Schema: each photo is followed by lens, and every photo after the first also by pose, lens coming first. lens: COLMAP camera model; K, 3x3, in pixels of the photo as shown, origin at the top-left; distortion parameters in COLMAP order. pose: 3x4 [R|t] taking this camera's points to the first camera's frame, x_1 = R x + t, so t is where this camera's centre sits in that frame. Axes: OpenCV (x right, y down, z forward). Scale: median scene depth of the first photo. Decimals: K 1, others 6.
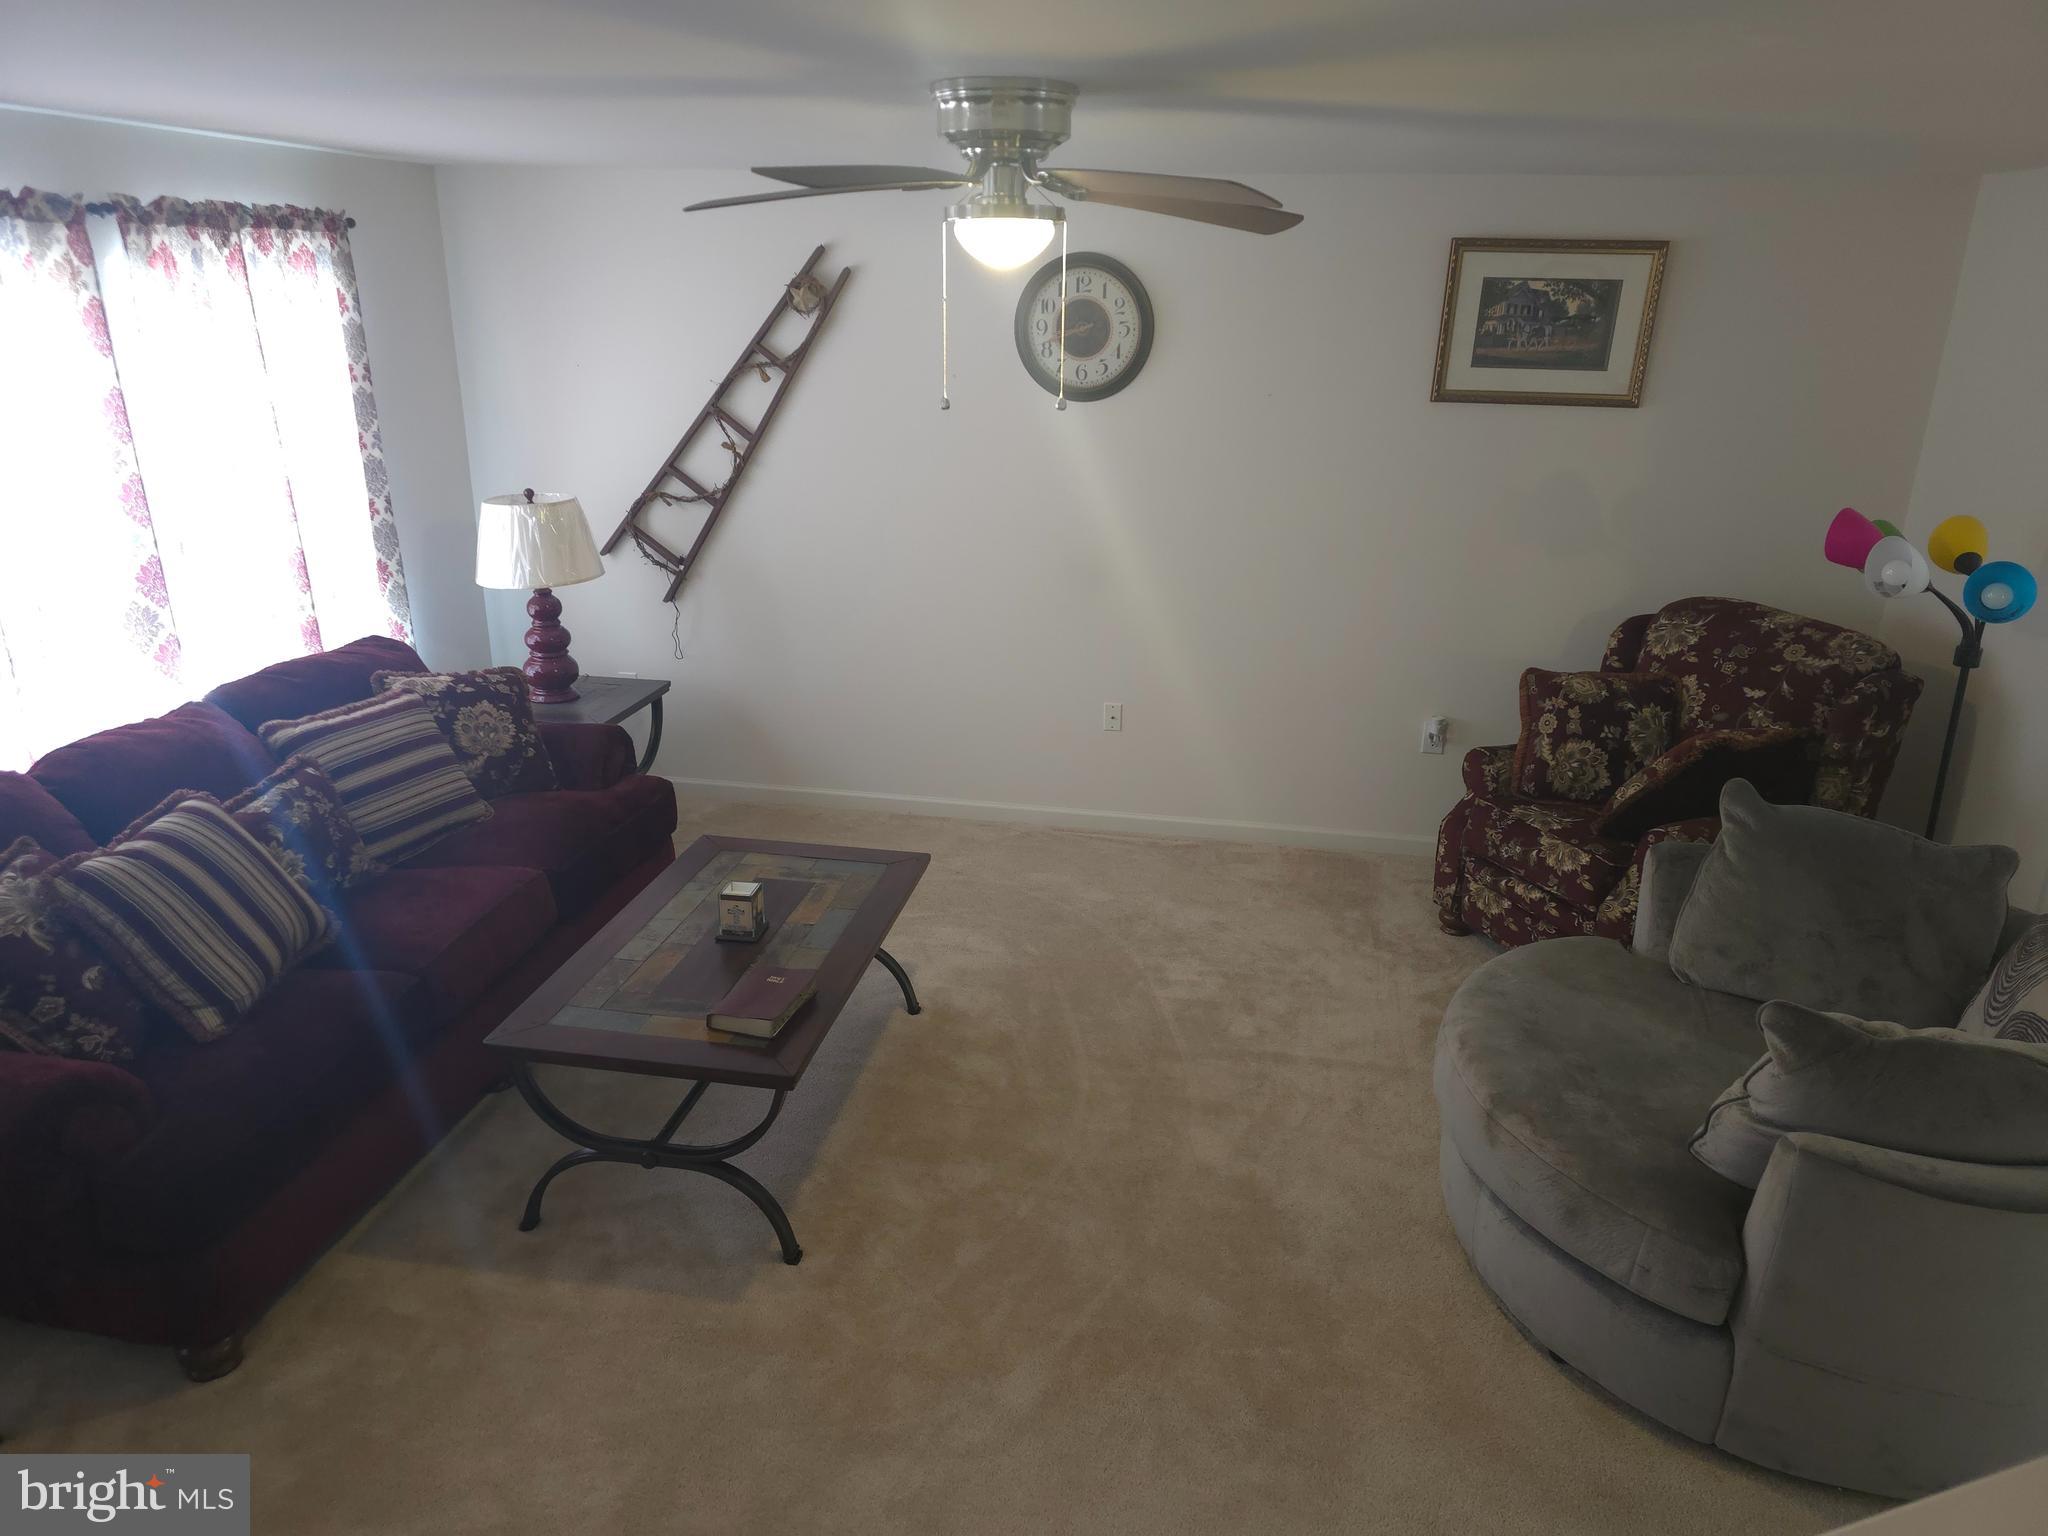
lens RADIAL K [[1359.0, 0, 1013.9], [0, 1359.0, 735.4], [0, 0, 1]] dist [0.054386, -0.056395]
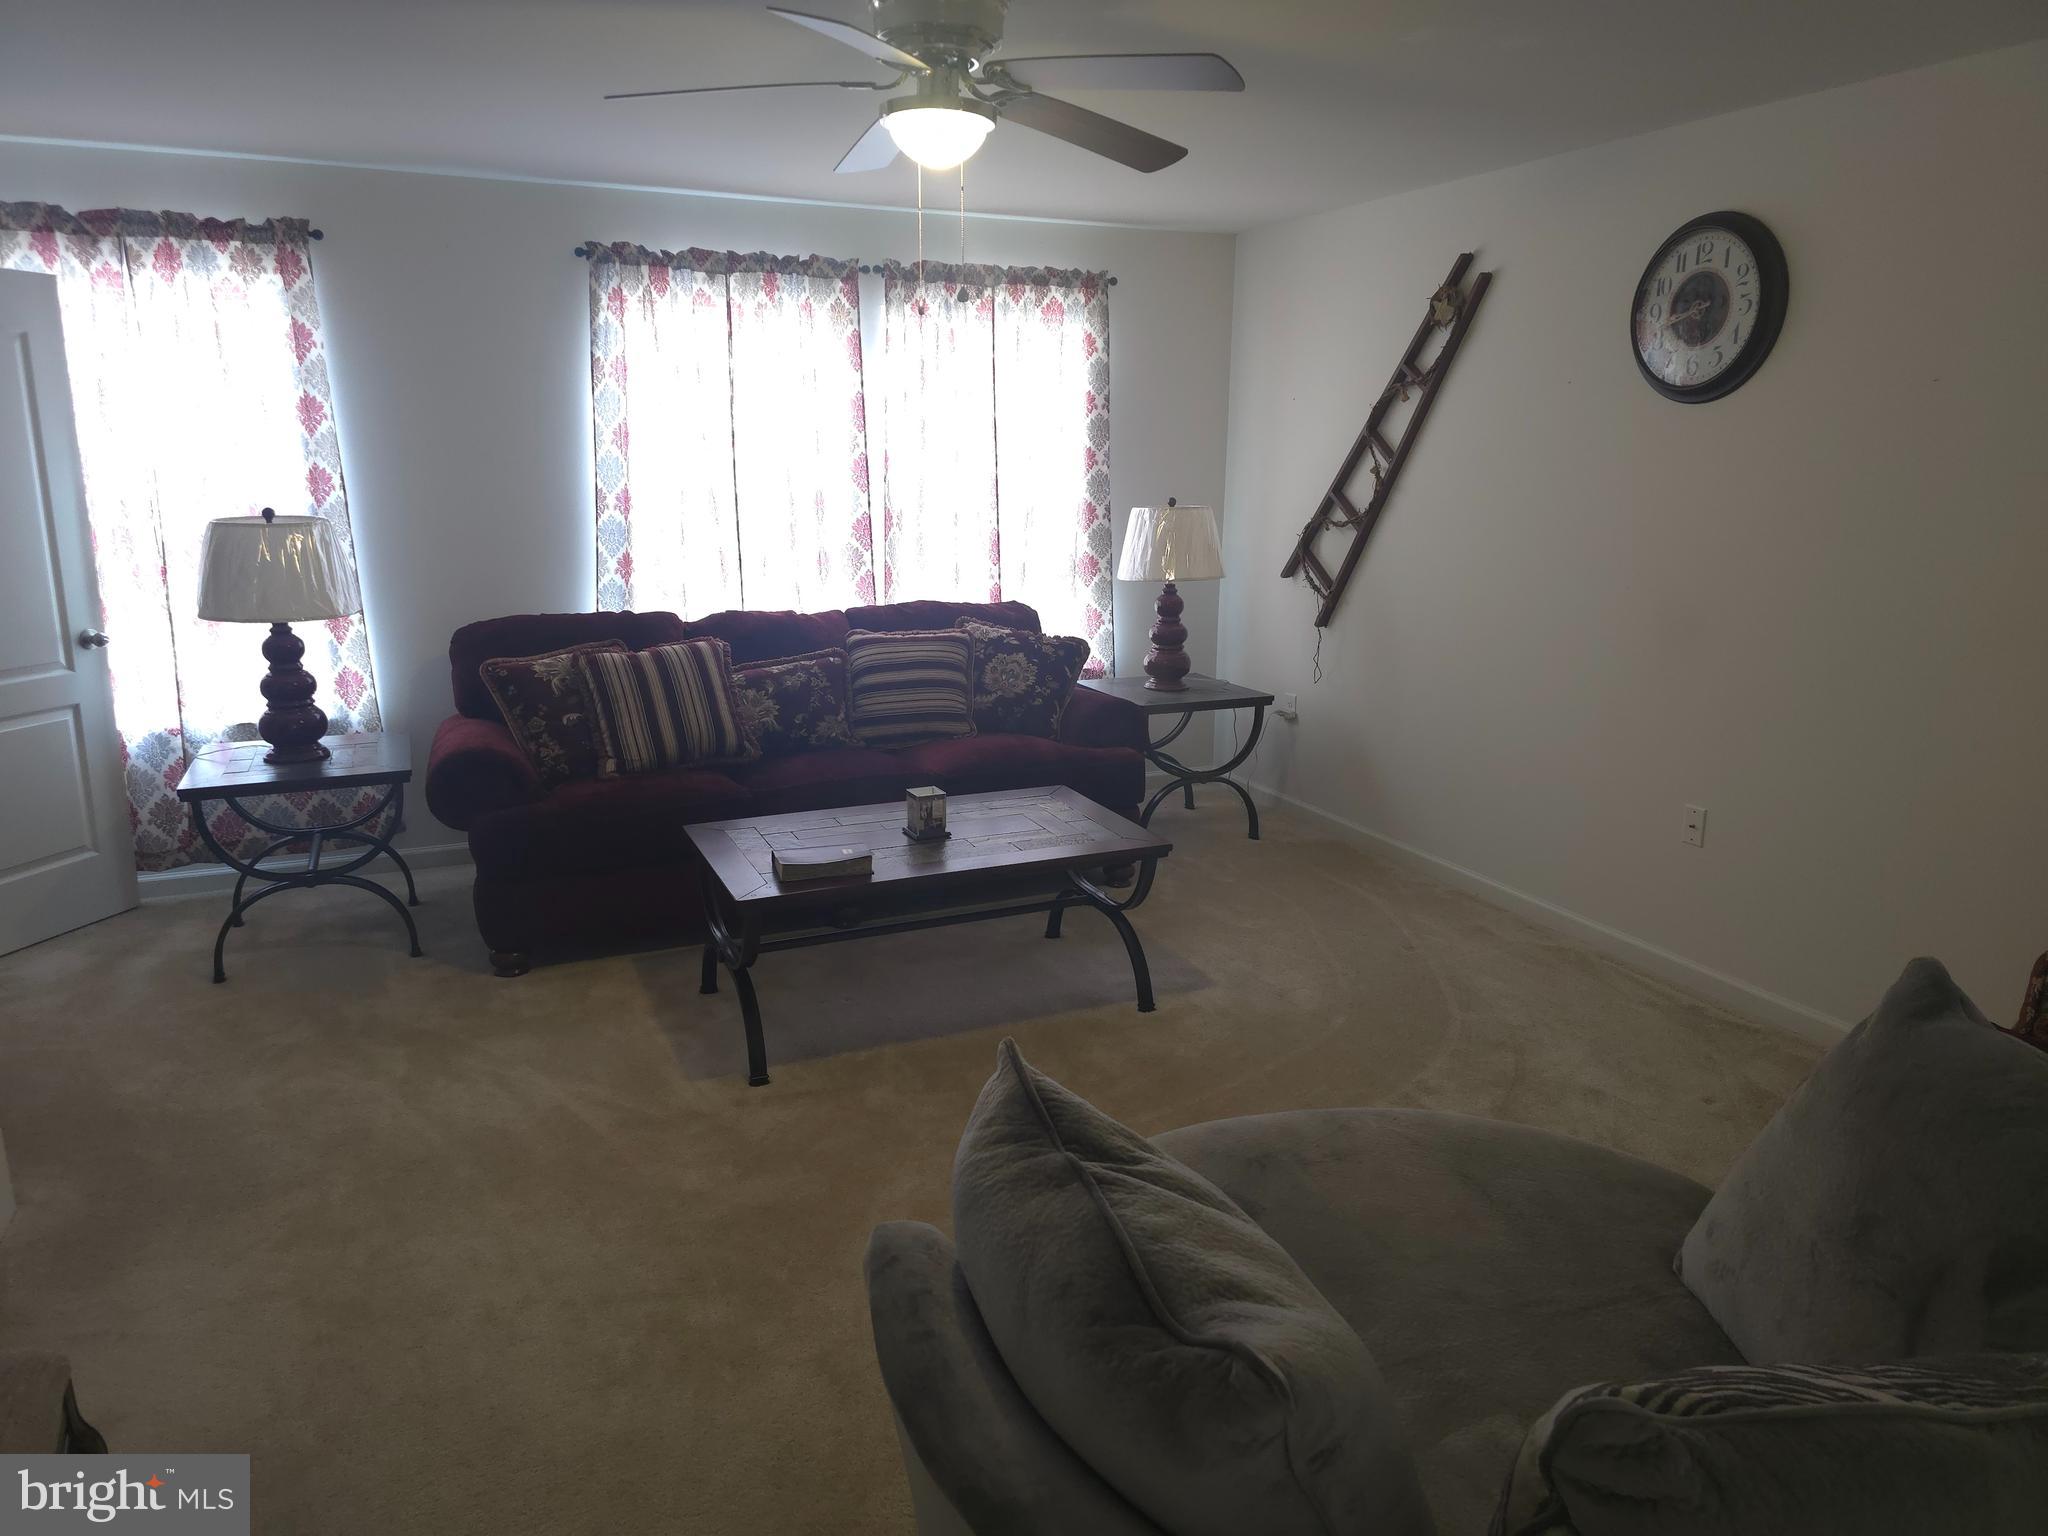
lens RADIAL K [[1359.0, 0, 1013.9], [0, 1359.0, 735.4], [0, 0, 1]] dist [0.054386, -0.056395]
pose [[0.561352, 0.160393, -0.811886, 0.546554], [-0.254732, 0.966897, 0.014890, 0.026470], [0.787398, 0.198455, 0.583626, 0.305805]]
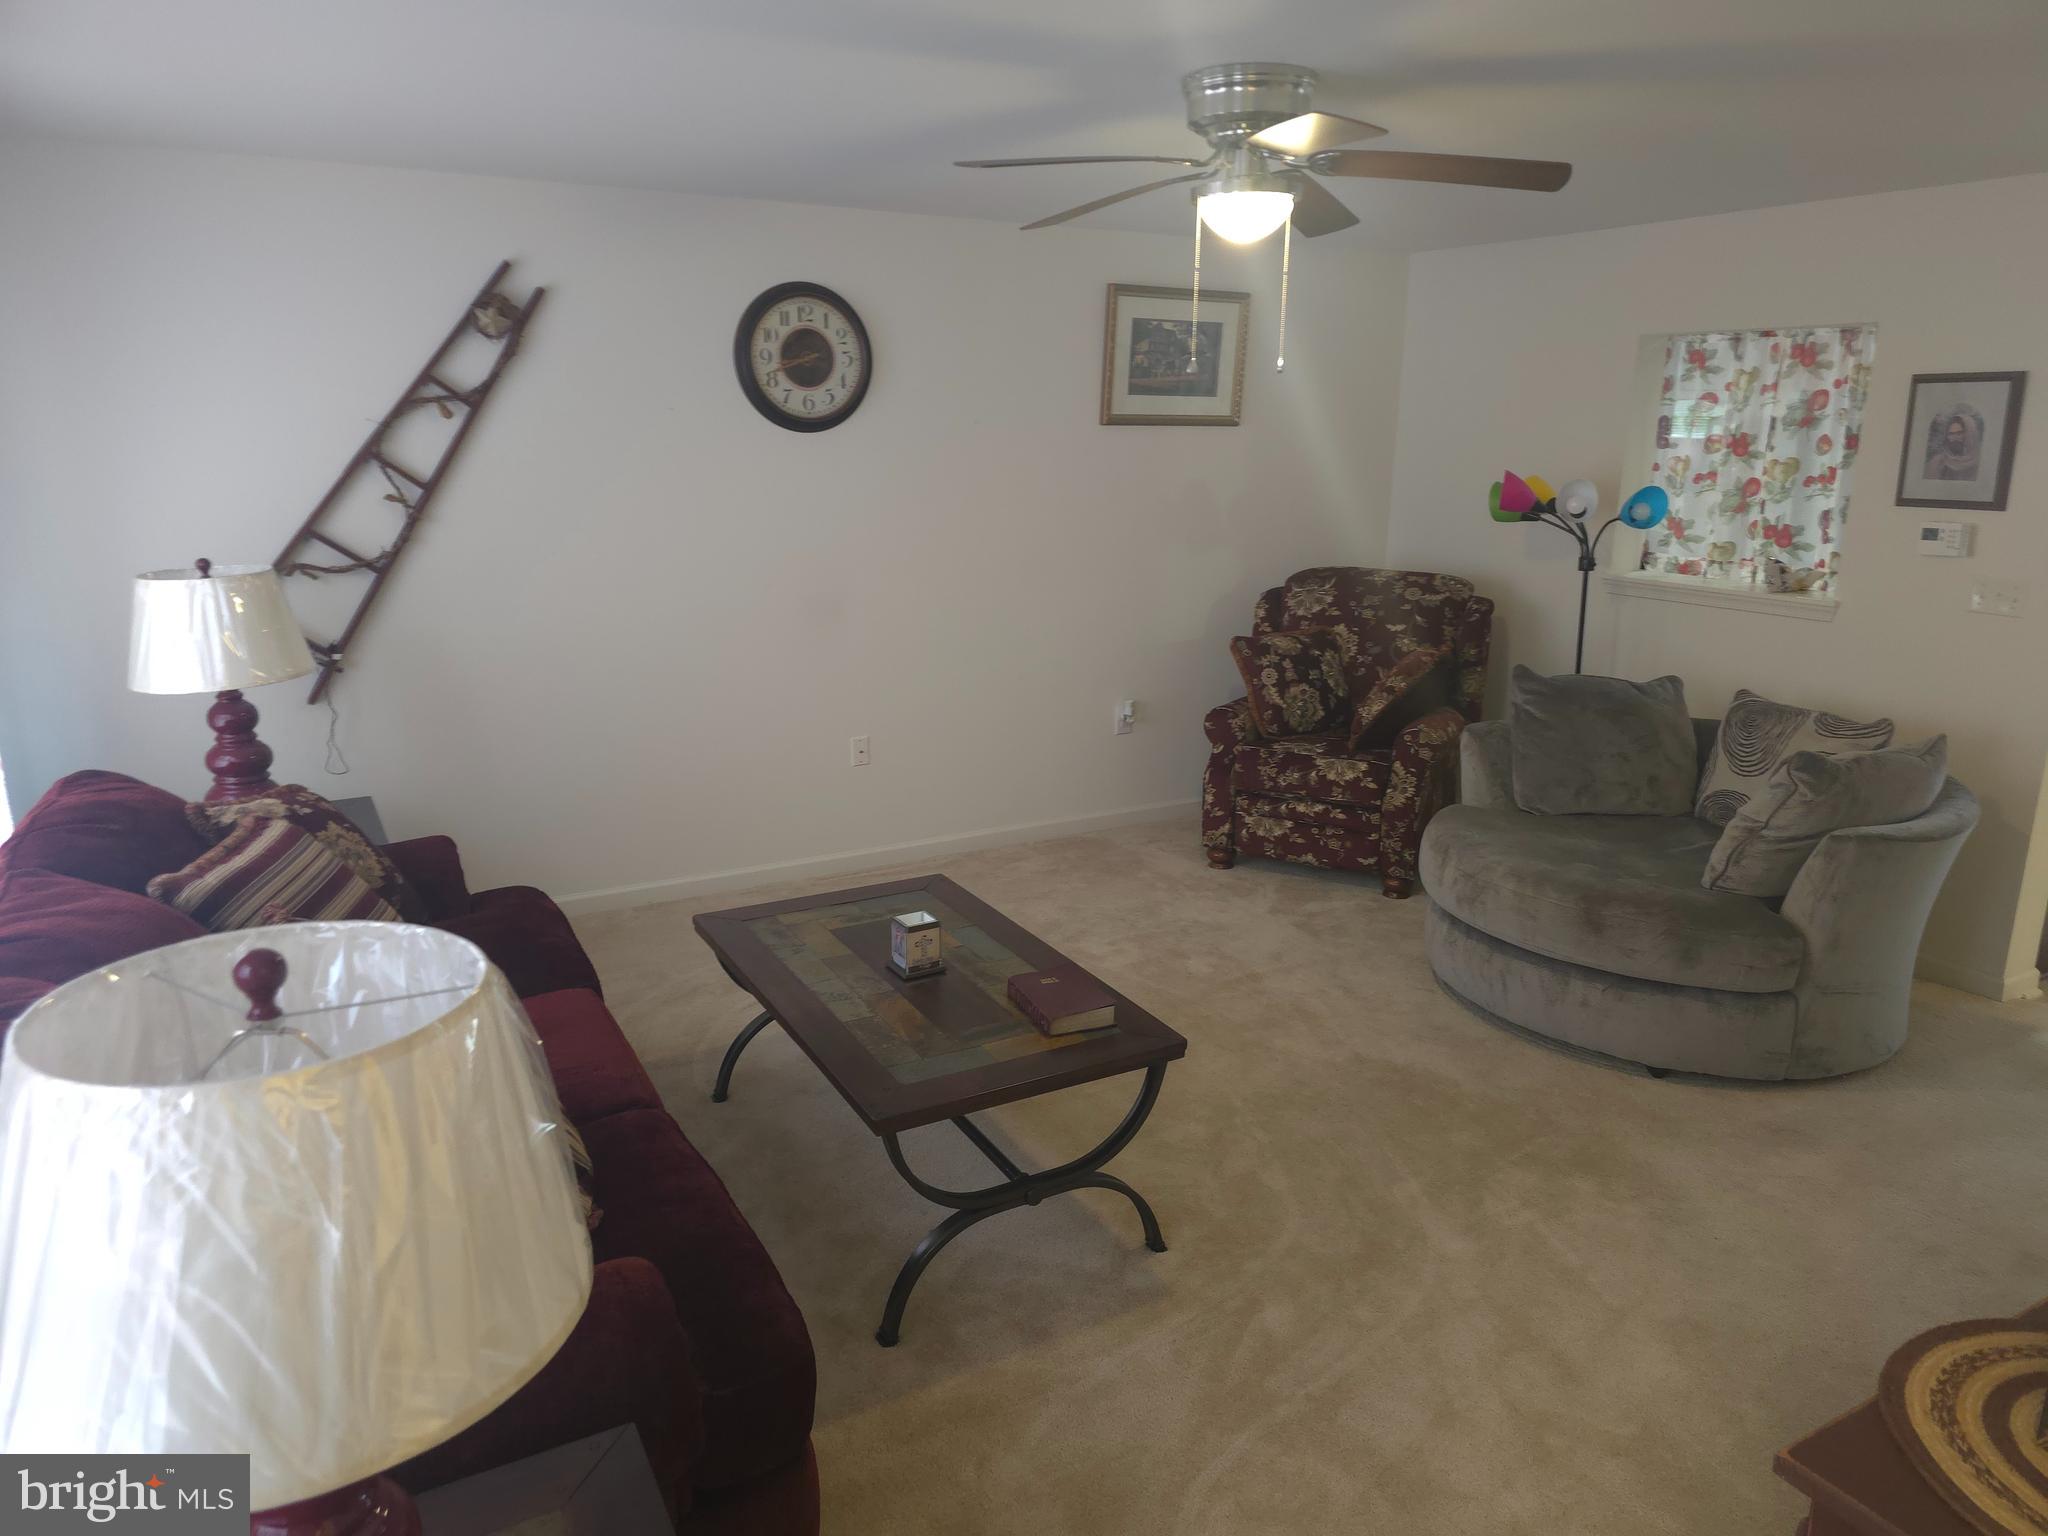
lens RADIAL K [[1365.3, 0, 1024.0], [0, 1365.3, 768.0], [0, 0, 1]] dist [0.055781, -0.055809]
pose [[0.775983, -0.167015, 0.608240, -0.519192], [0.200833, 0.979542, 0.012749, 0.011664], [-0.597926, 0.112262, 0.793651, 0.164047]]
